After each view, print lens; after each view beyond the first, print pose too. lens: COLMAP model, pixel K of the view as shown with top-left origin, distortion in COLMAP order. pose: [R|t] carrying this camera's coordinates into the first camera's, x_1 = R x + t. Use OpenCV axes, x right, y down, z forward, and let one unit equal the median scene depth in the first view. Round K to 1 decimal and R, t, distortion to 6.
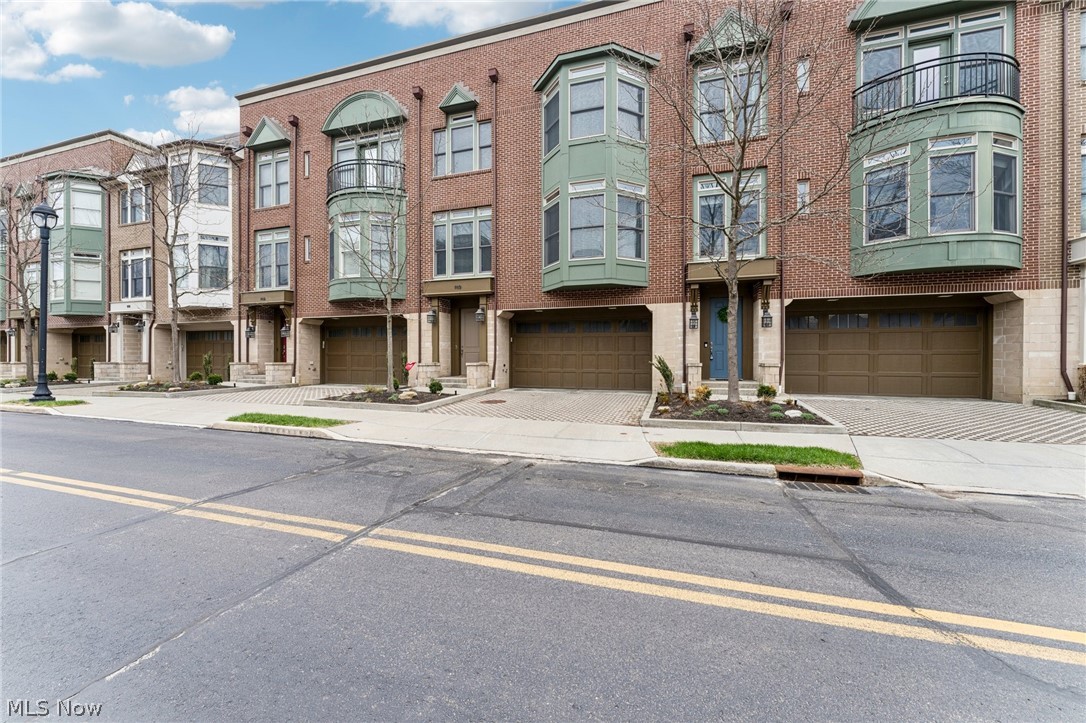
lens RADIAL K [[439.0, 0, 544.9], [0, 439.0, 359.5], [0, 0, 1]] dist [-0.000265, -0.000118]
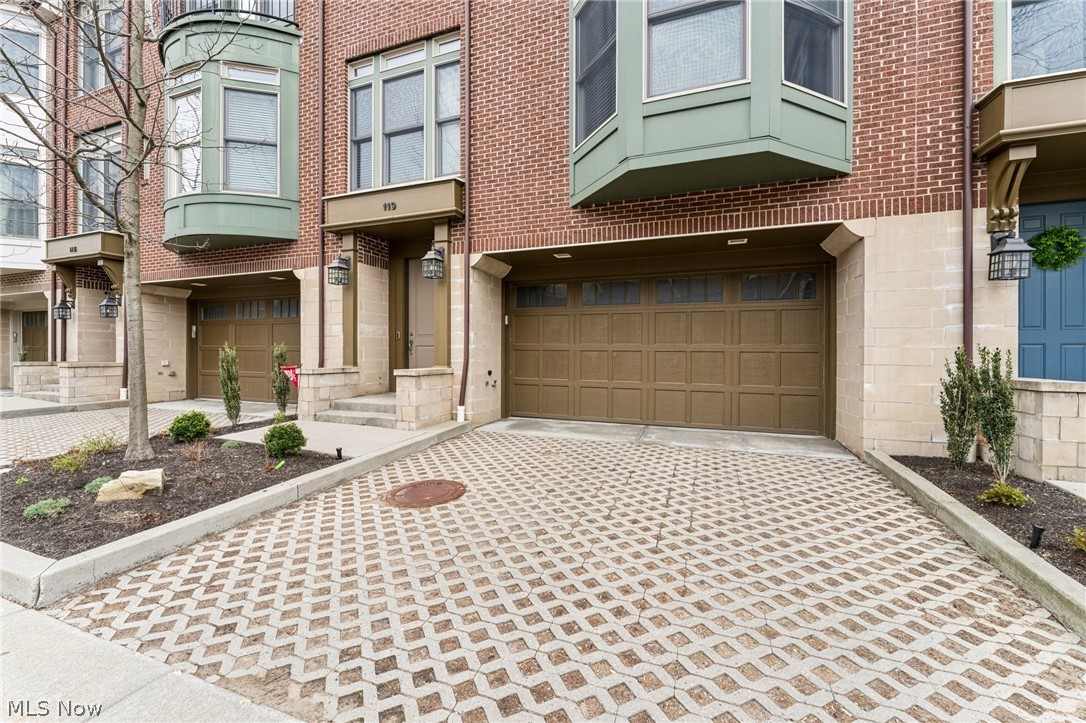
lens RADIAL K [[439.0, 0, 544.9], [0, 439.0, 359.5], [0, 0, 1]] dist [-0.000265, -0.000118]
pose [[0.999028, 0.004202, -0.043885, -0.011401], [-0.003558, 0.999885, 0.014745, -0.008595], [0.043942, -0.014574, 0.998928, 0.538369]]
